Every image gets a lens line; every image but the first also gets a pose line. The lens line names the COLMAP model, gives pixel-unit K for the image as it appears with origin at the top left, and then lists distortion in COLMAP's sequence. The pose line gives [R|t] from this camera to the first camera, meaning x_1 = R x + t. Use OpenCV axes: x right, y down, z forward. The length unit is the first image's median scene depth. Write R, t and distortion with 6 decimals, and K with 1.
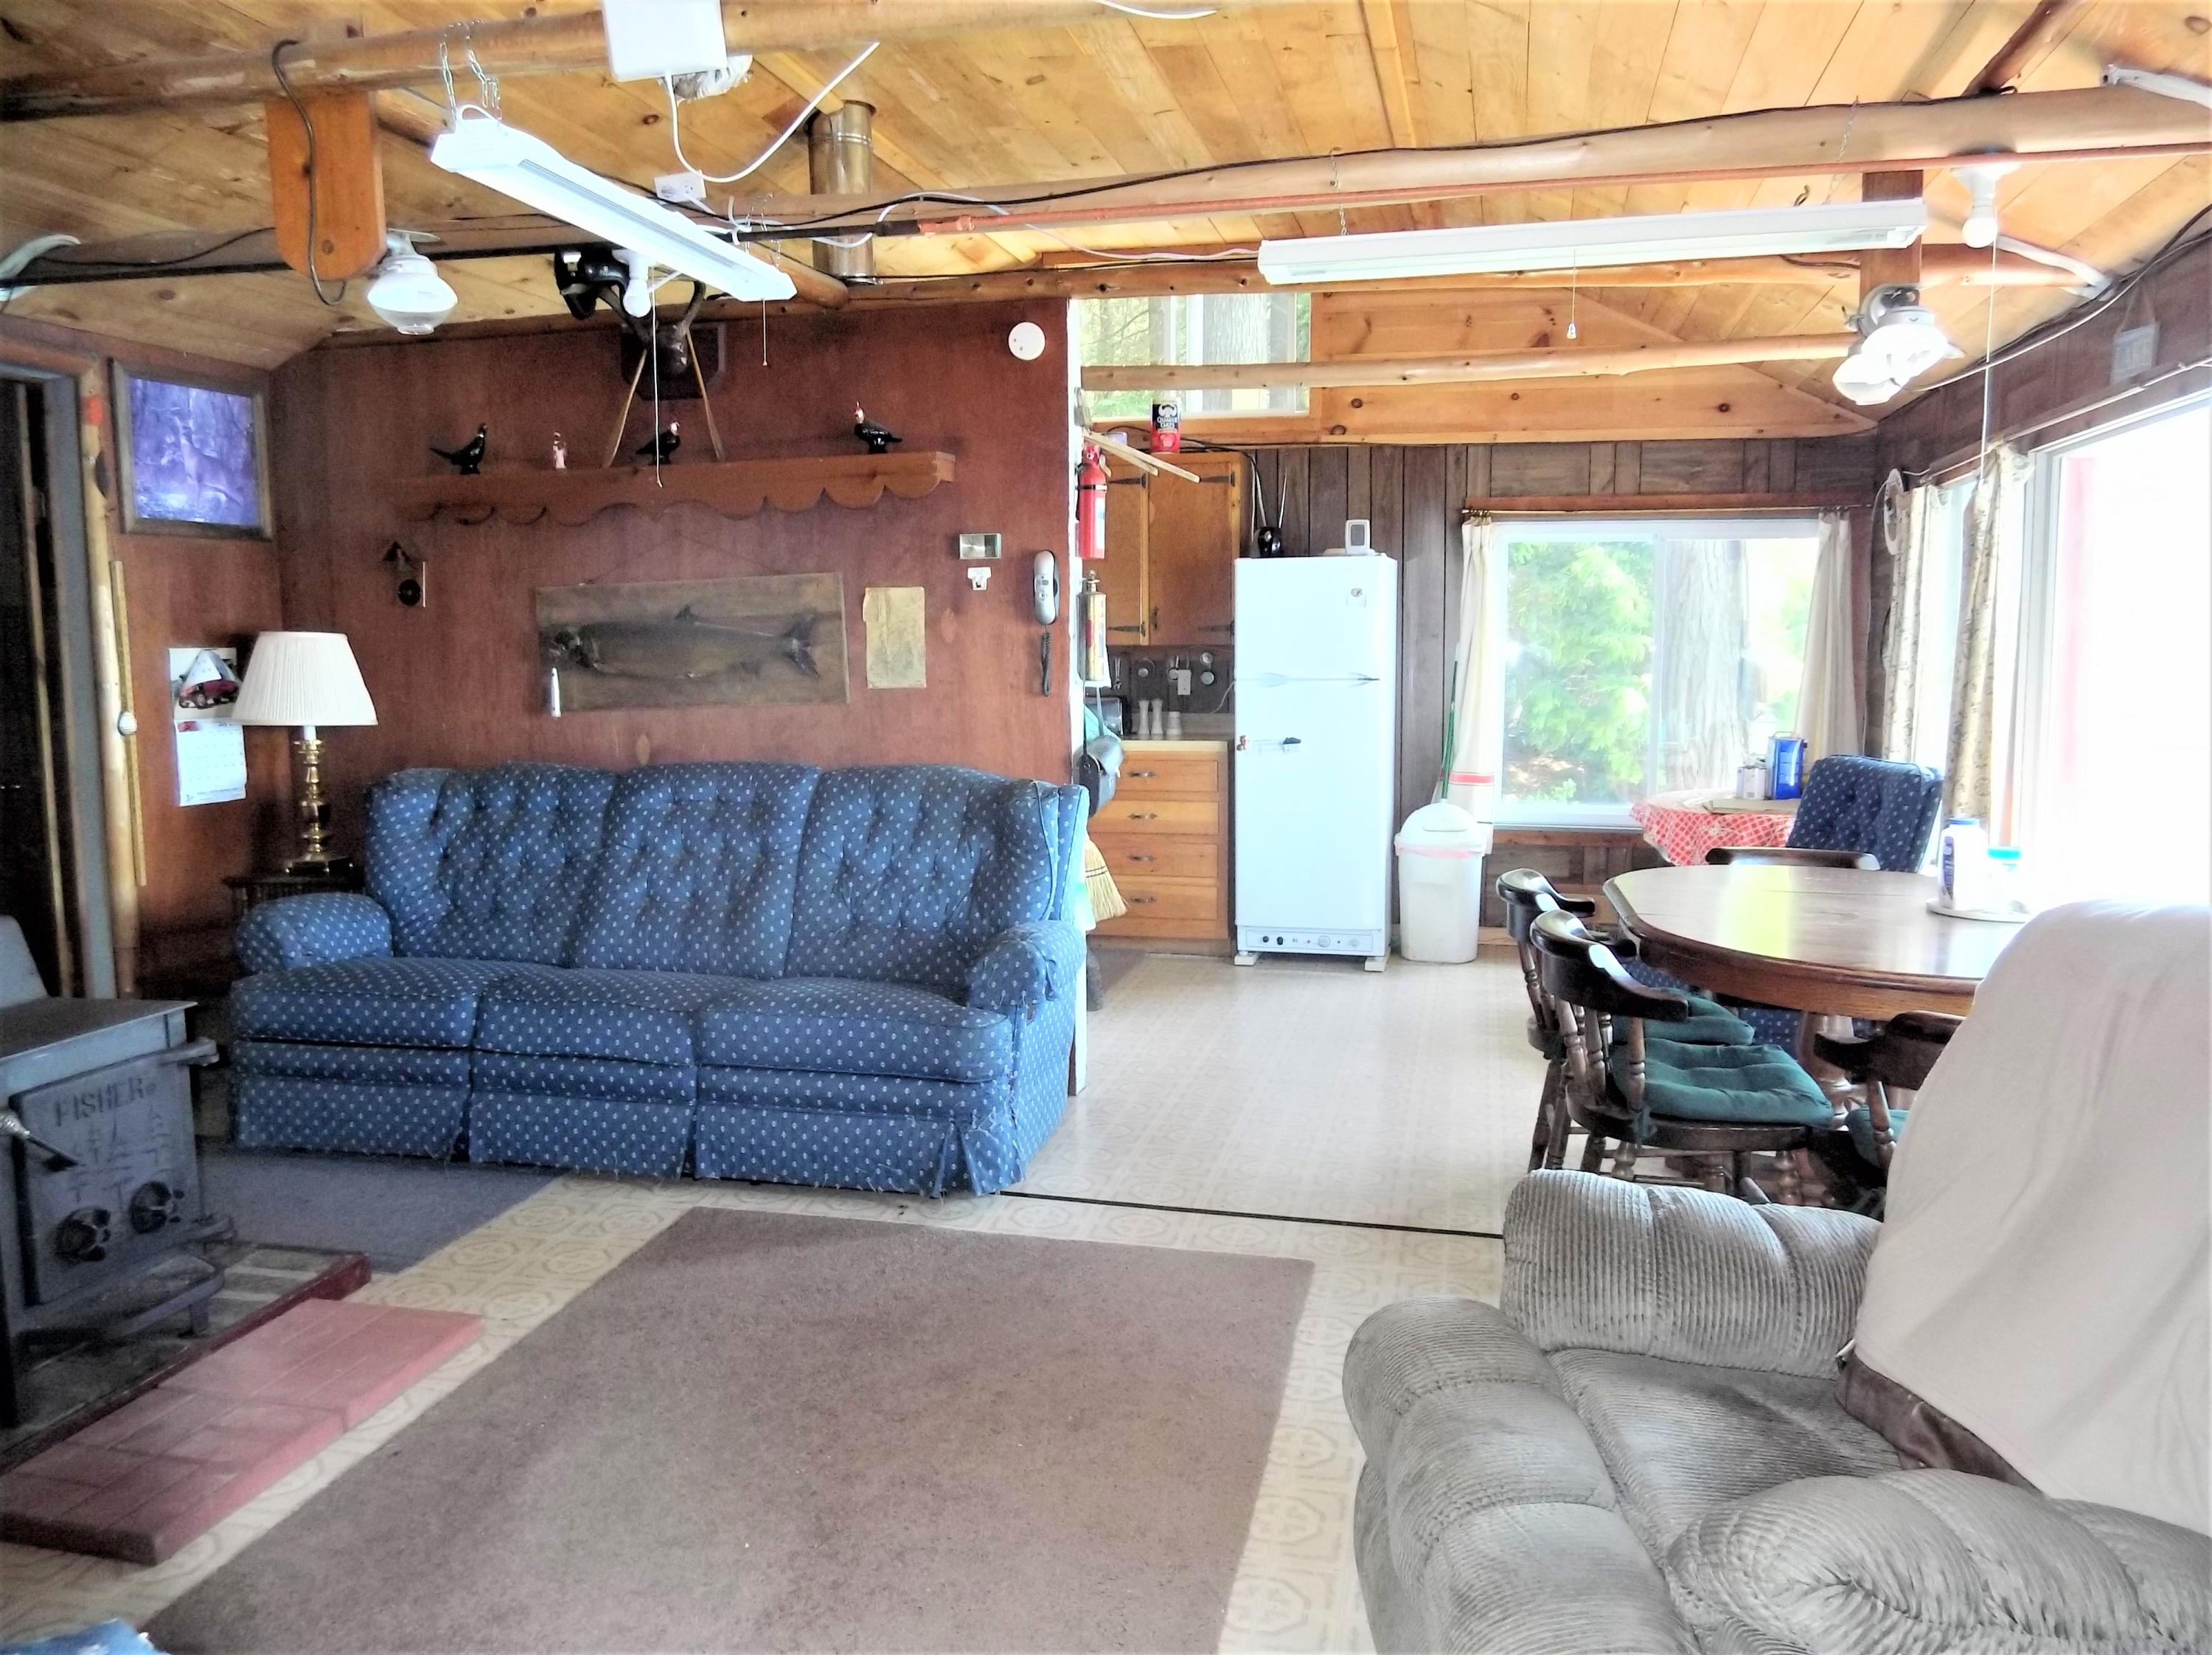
lens RADIAL K [[1635.9, 0, 1106.0], [0, 1635.9, 827.5], [0, 0, 1]] dist [-0.009922, -0.003296]
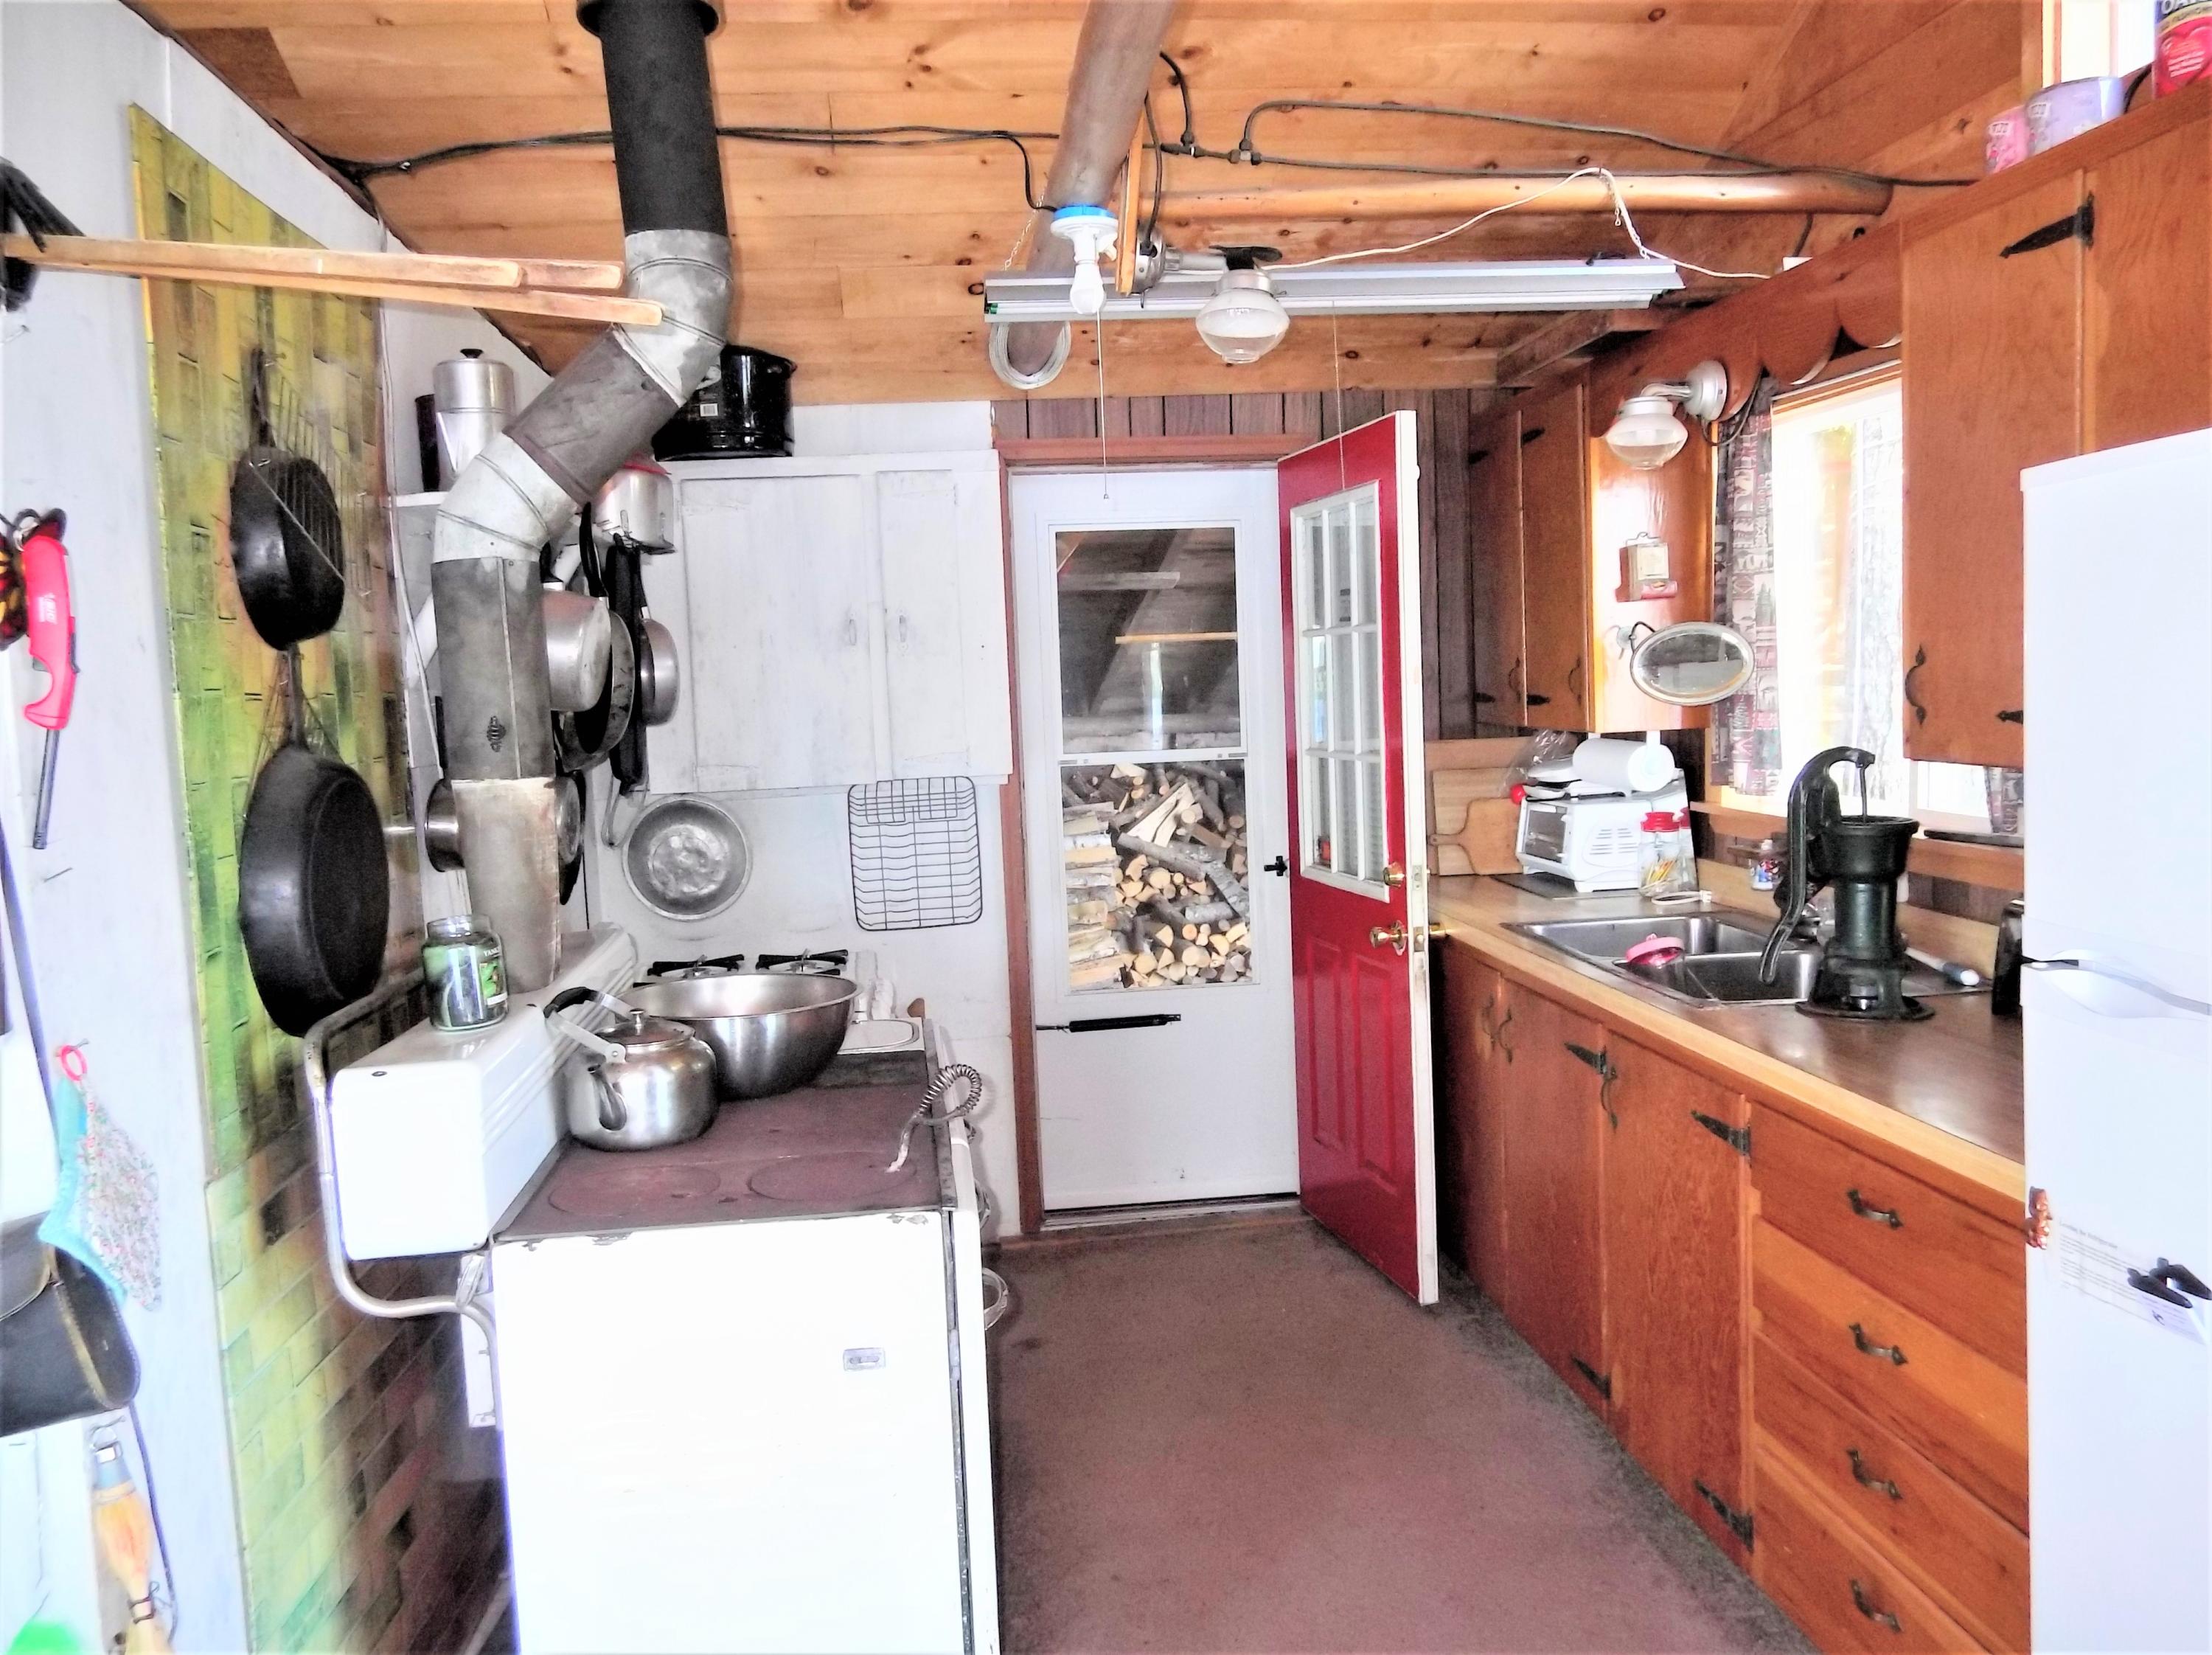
lens RADIAL K [[1635.9, 0, 1106.0], [0, 1635.9, 827.5], [0, 0, 1]] dist [-0.009922, -0.003296]
pose [[0.345343, 0.073231, -0.935615, 0.380796], [-0.063051, 0.996509, 0.054724, -0.168395], [0.936356, 0.040093, 0.348755, 1.149395]]
